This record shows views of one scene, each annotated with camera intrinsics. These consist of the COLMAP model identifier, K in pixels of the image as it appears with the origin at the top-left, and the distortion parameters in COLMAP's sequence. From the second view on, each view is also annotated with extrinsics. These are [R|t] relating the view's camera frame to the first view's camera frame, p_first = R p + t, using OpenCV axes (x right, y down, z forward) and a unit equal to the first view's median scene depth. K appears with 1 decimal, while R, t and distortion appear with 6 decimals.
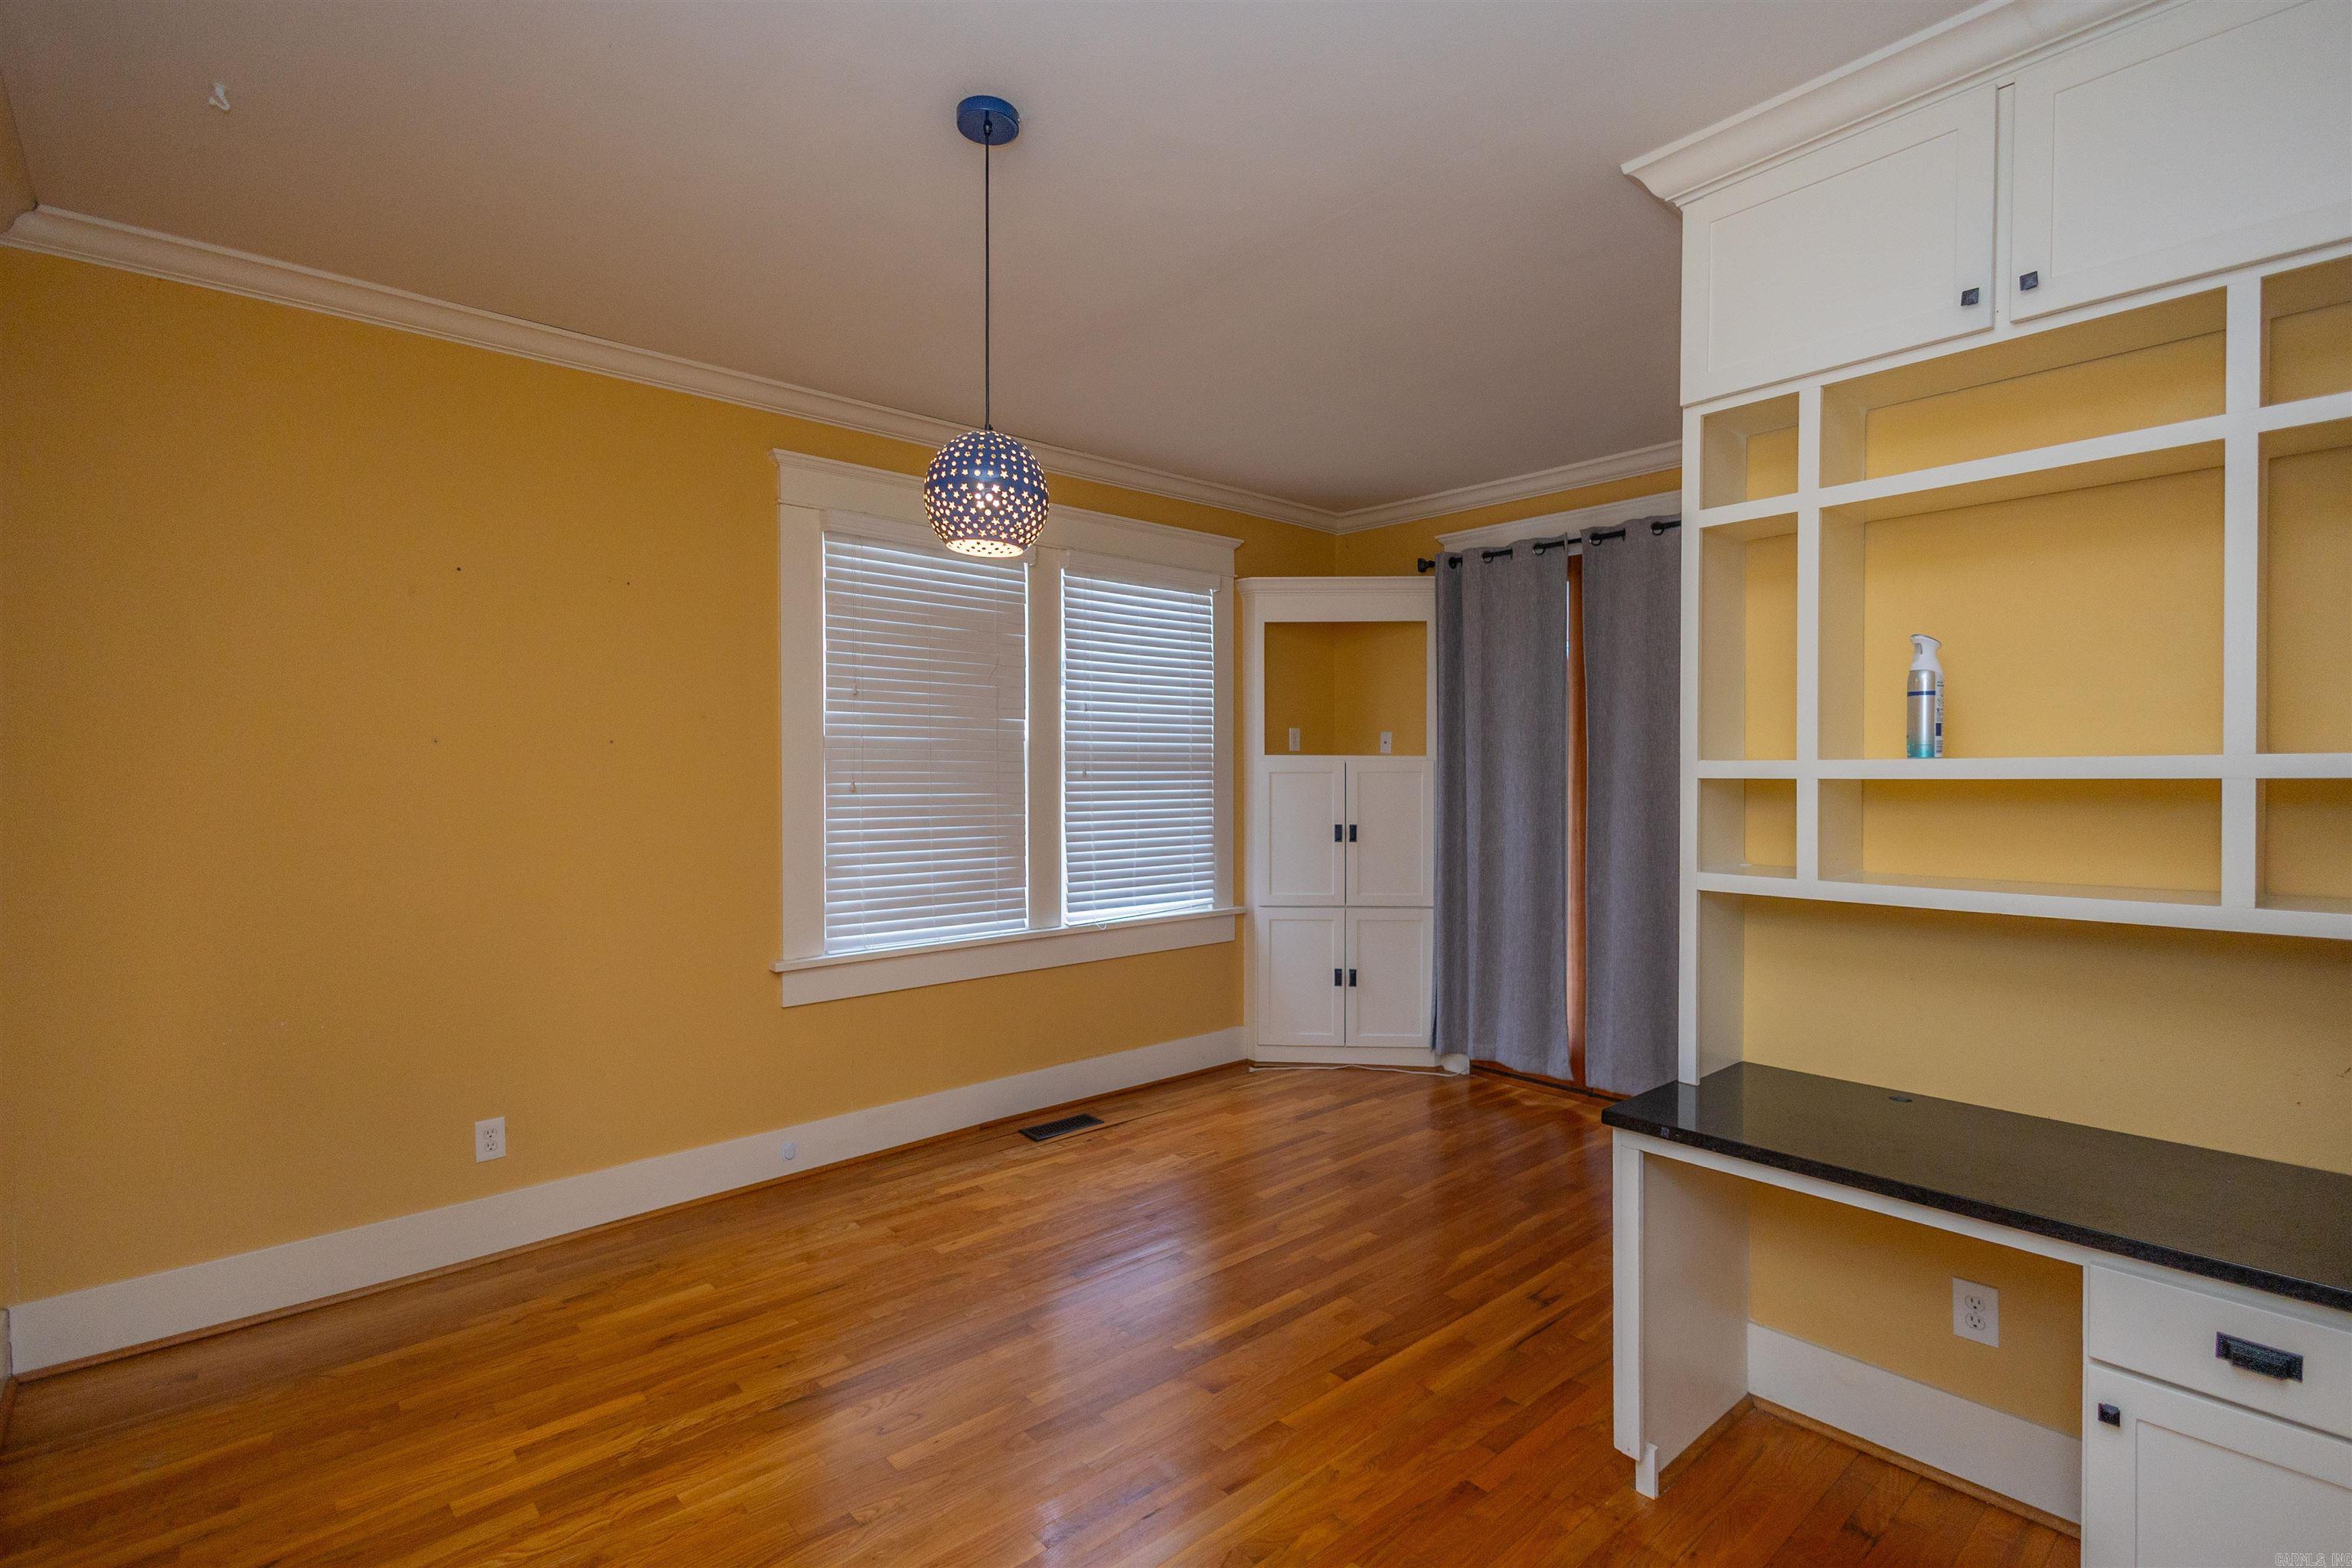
lens RADIAL K [[1080.0, 0, 1176.0], [0, 1080.0, 784.0], [0, 0, 1]] dist [0.001582, 0.000085]
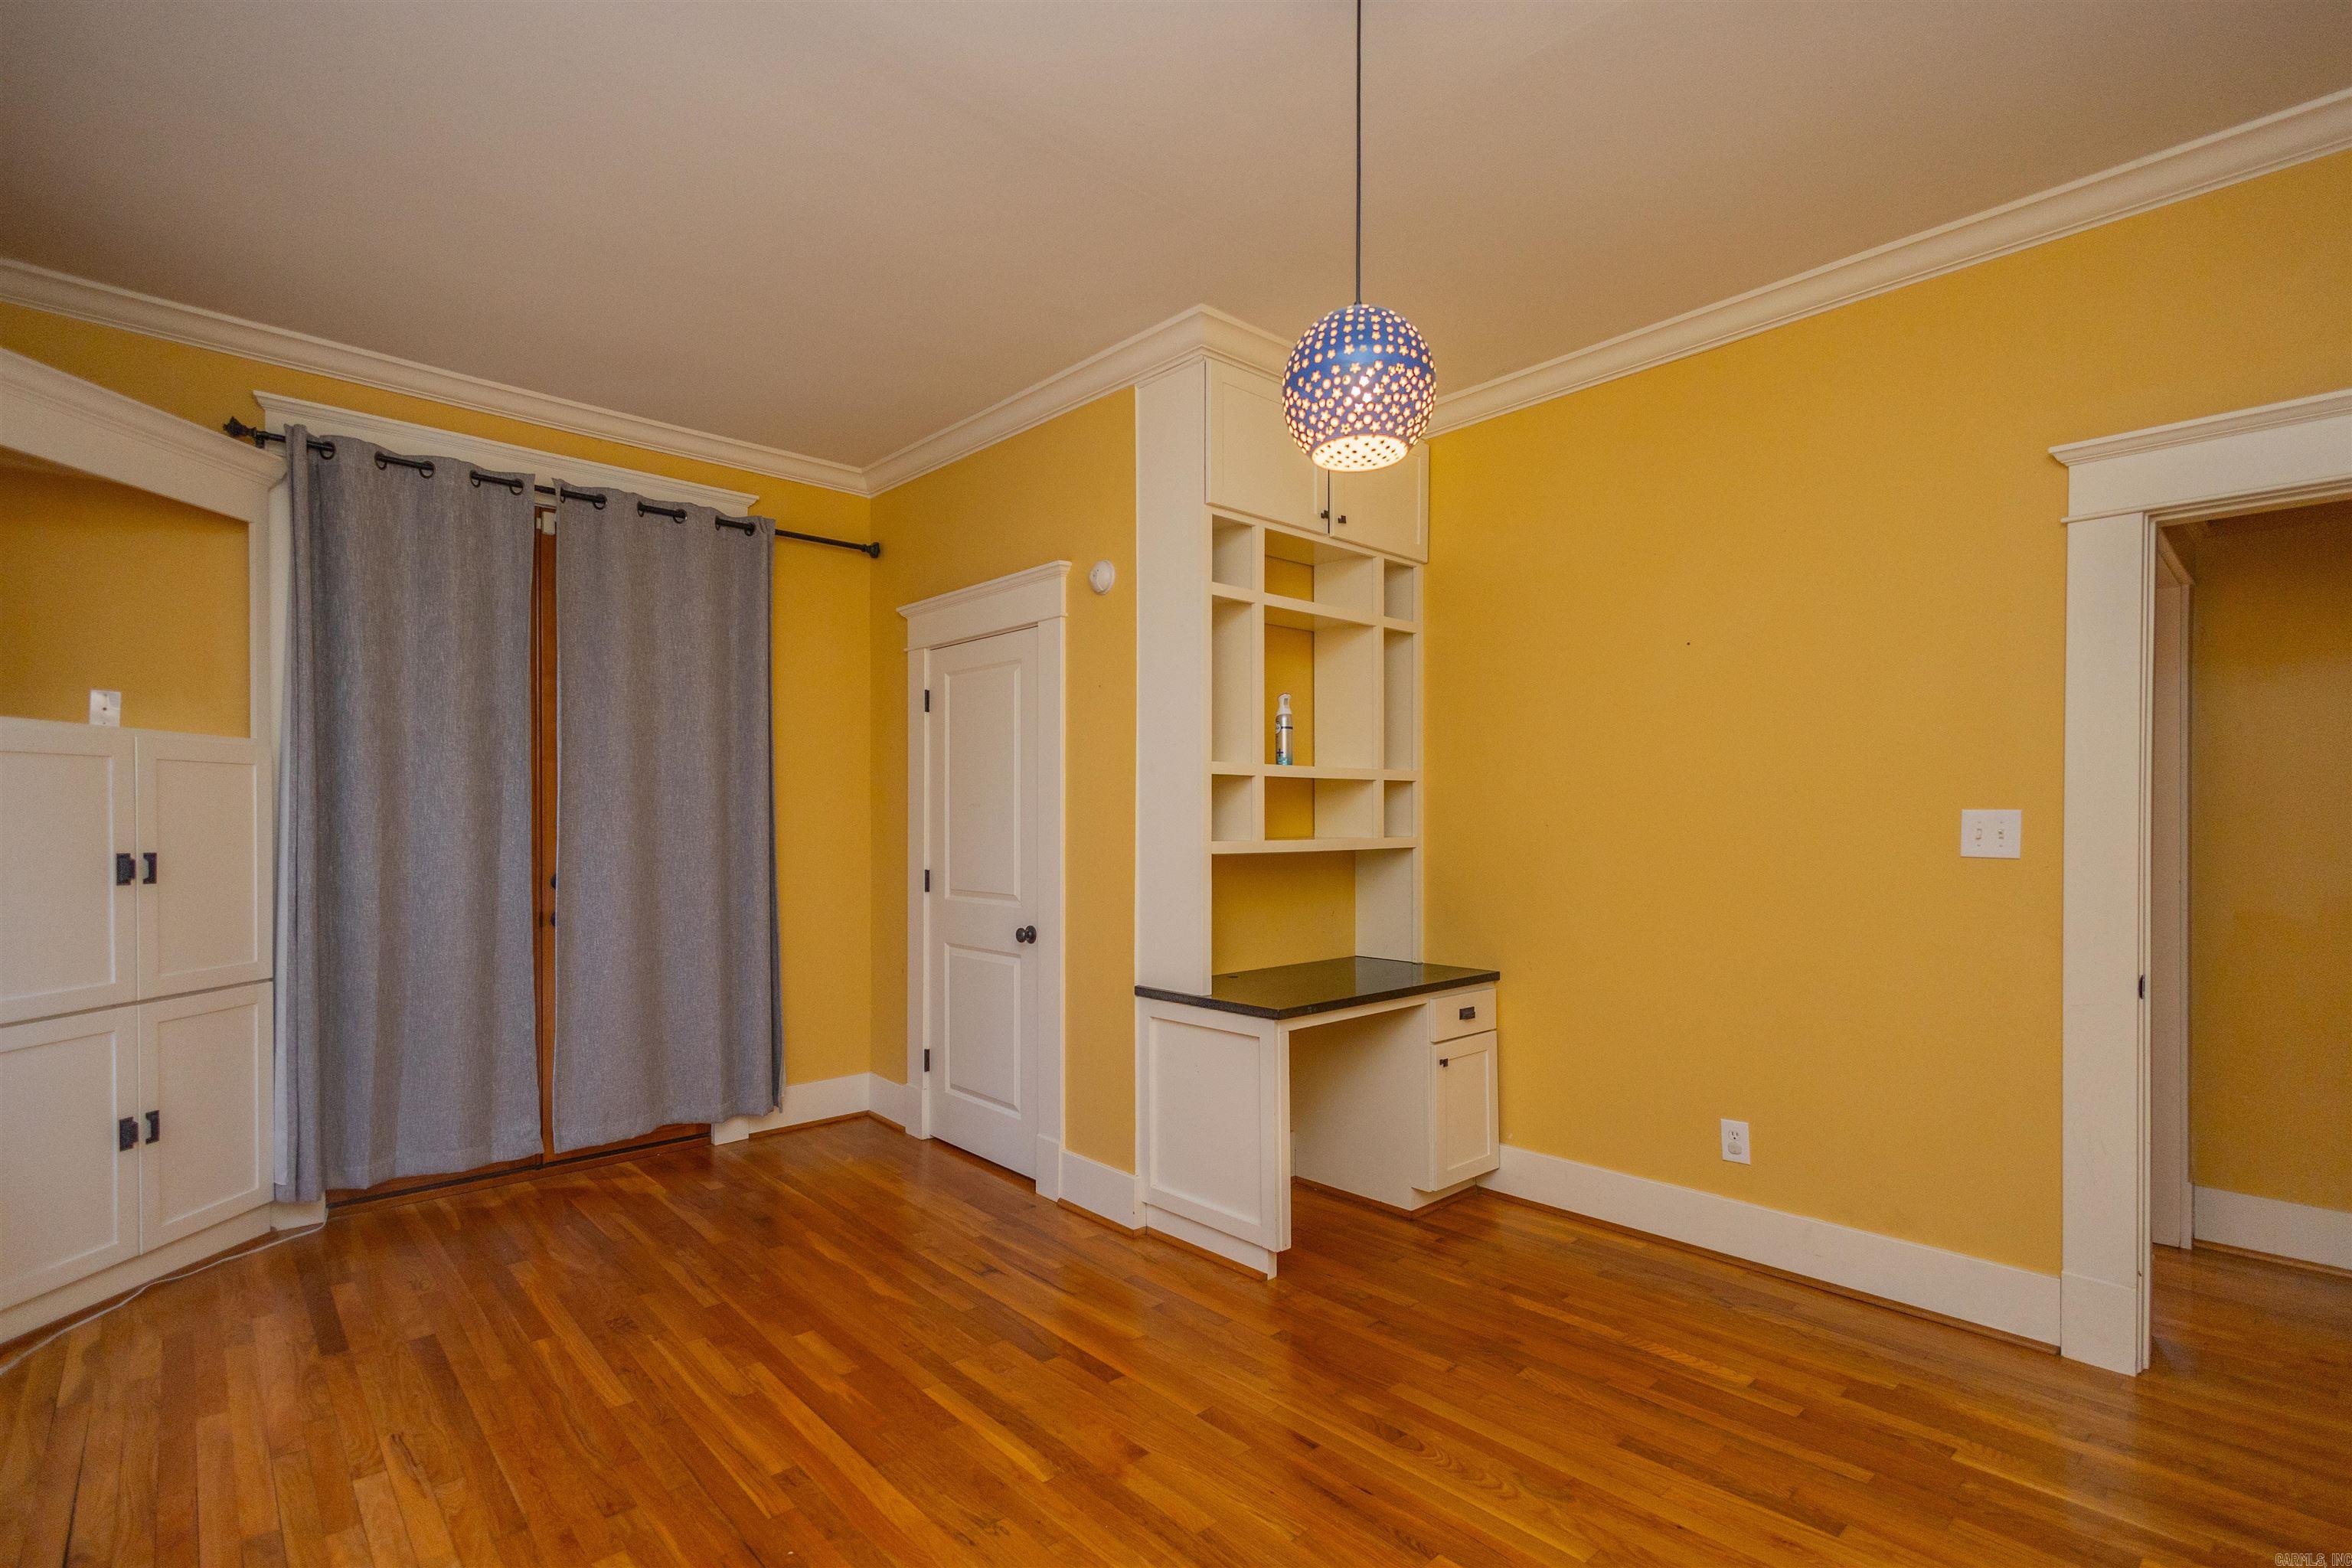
lens RADIAL K [[1073.6, 0, 1171.6], [0, 1073.6, 834.2], [0, 0, 1]] dist [0.000423, -0.000135]
pose [[-0.026949, -0.009559, 0.999591, -0.469073], [0.008000, 0.999920, 0.009778, 0.031512], [-0.999605, 0.008260, -0.026870, 0.567382]]
